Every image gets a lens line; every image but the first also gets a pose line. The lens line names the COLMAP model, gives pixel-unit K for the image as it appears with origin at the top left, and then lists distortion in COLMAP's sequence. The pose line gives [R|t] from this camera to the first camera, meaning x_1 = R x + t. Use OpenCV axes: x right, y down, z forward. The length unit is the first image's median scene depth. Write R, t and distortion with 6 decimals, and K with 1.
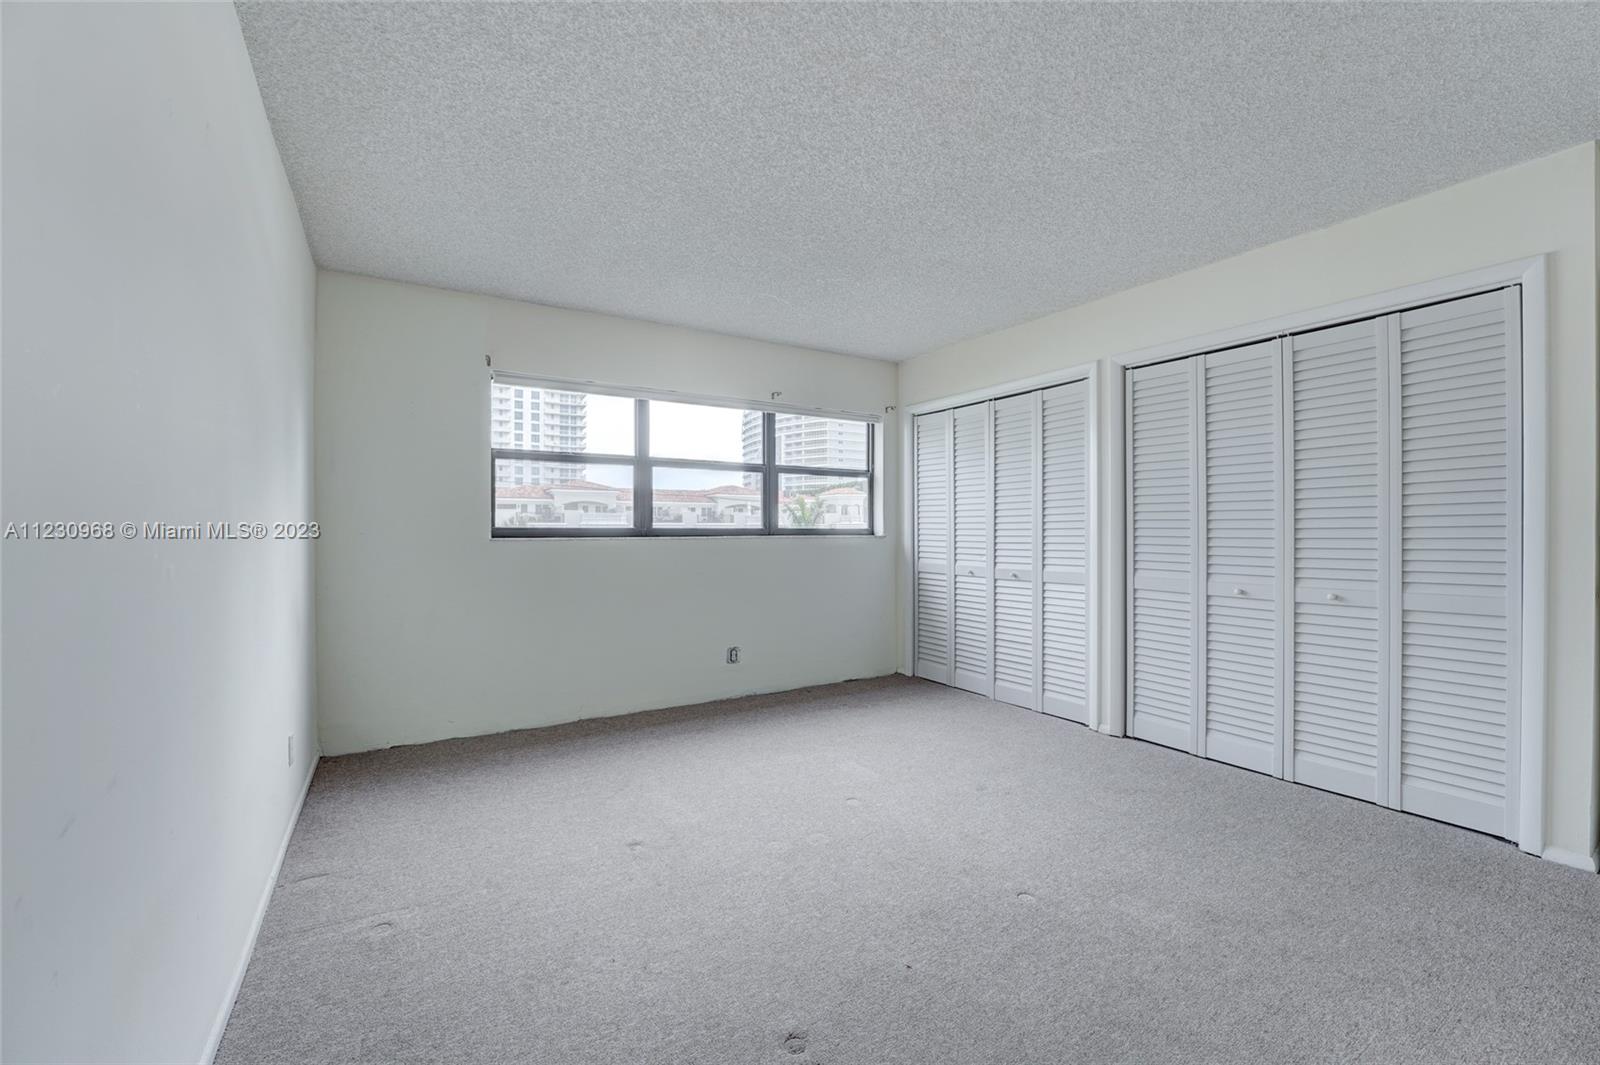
lens RADIAL K [[643.5, 0, 803.8], [0, 643.5, 532.1], [0, 0, 1]] dist [-0.032735, -0.000384]
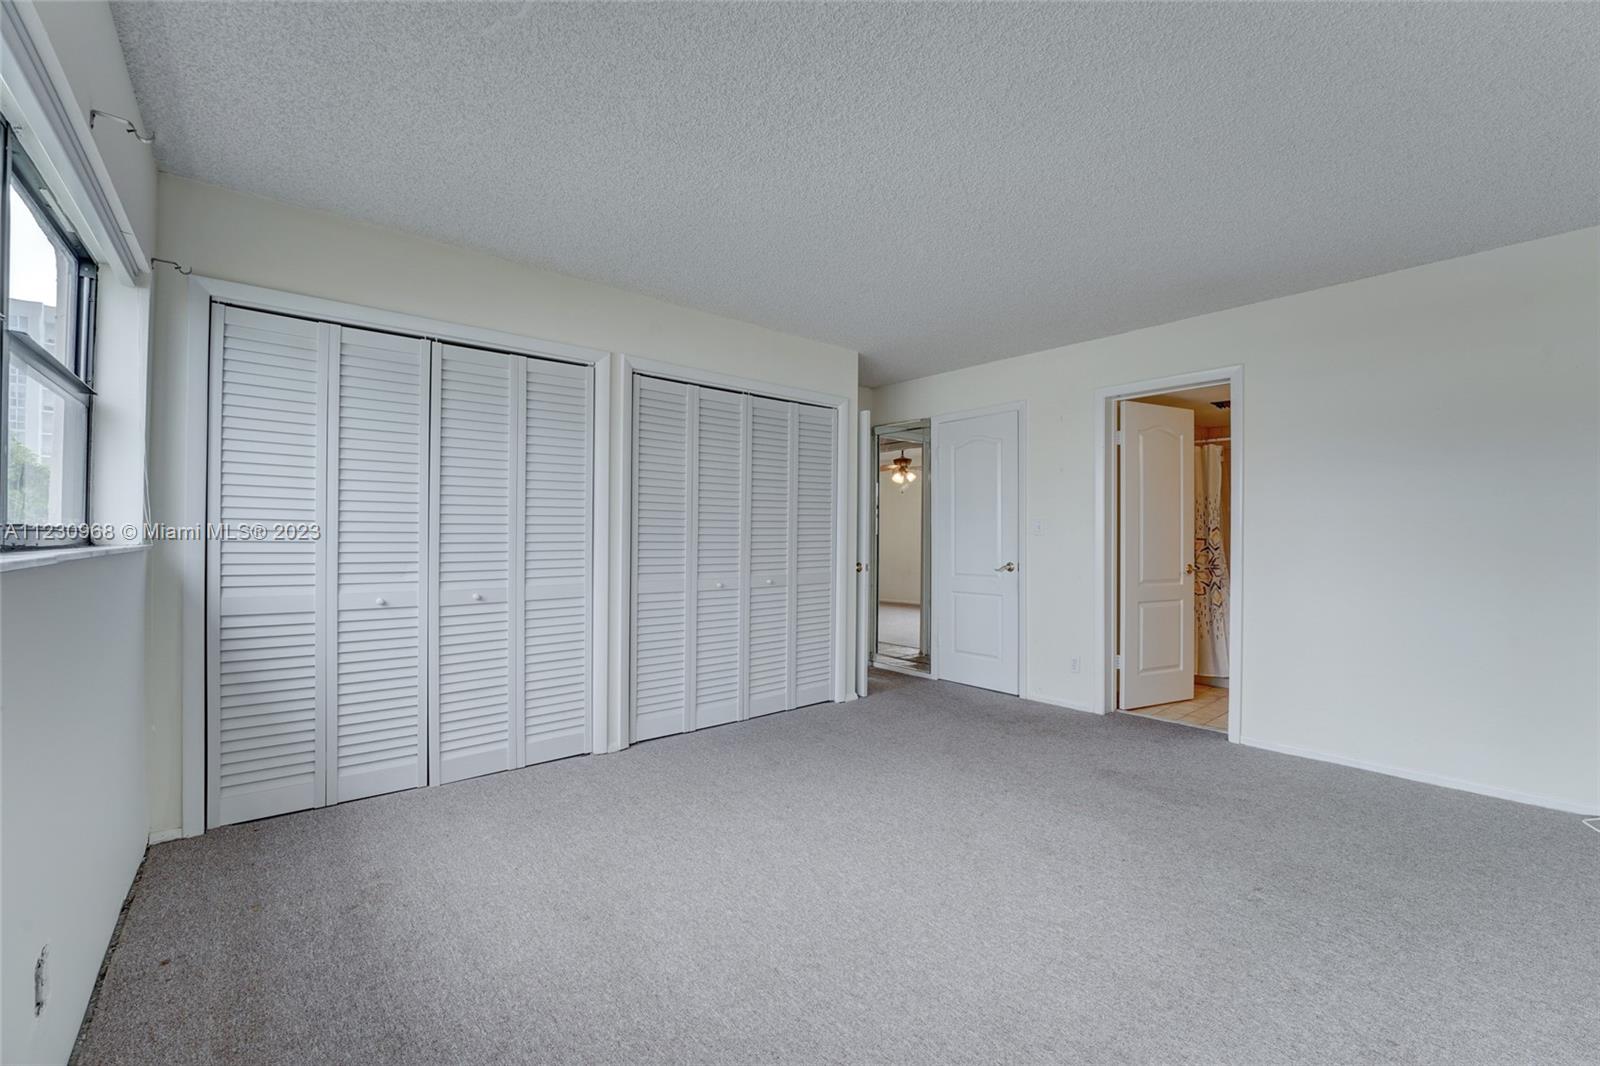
lens RADIAL K [[651.8, 0, 831.7], [0, 651.8, 522.8], [0, 0, 1]] dist [-0.028299, 0.001590]
pose [[-0.166598, 0.019845, 0.985825, -0.460934], [-0.002747, 0.999784, -0.020590, -0.002429], [-0.986021, -0.006138, -0.166507, 0.736034]]
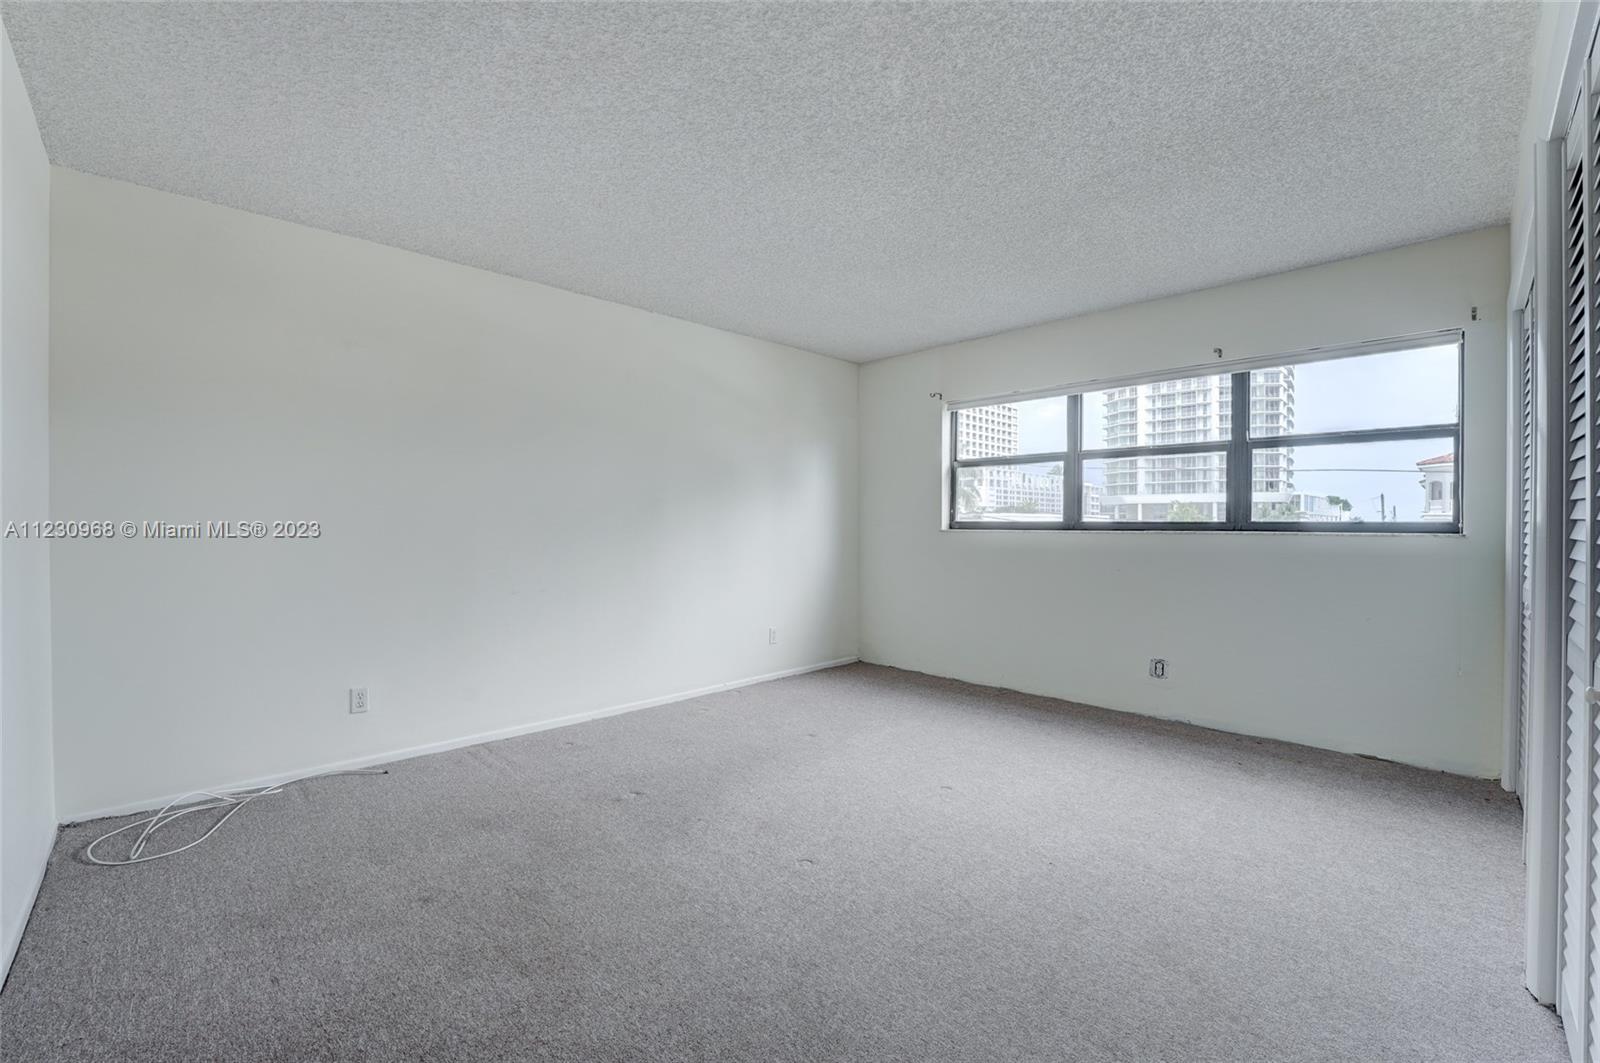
lens RADIAL K [[643.5, 0, 800.9], [0, 643.5, 533.9], [0, 0, 1]] dist [-0.032735, -0.000384]
pose [[0.240636, 0.013718, -0.970519, 0.638904], [-0.010234, 0.999880, 0.011595, 0.005864], [0.970562, 0.007142, 0.240747, 0.344264]]
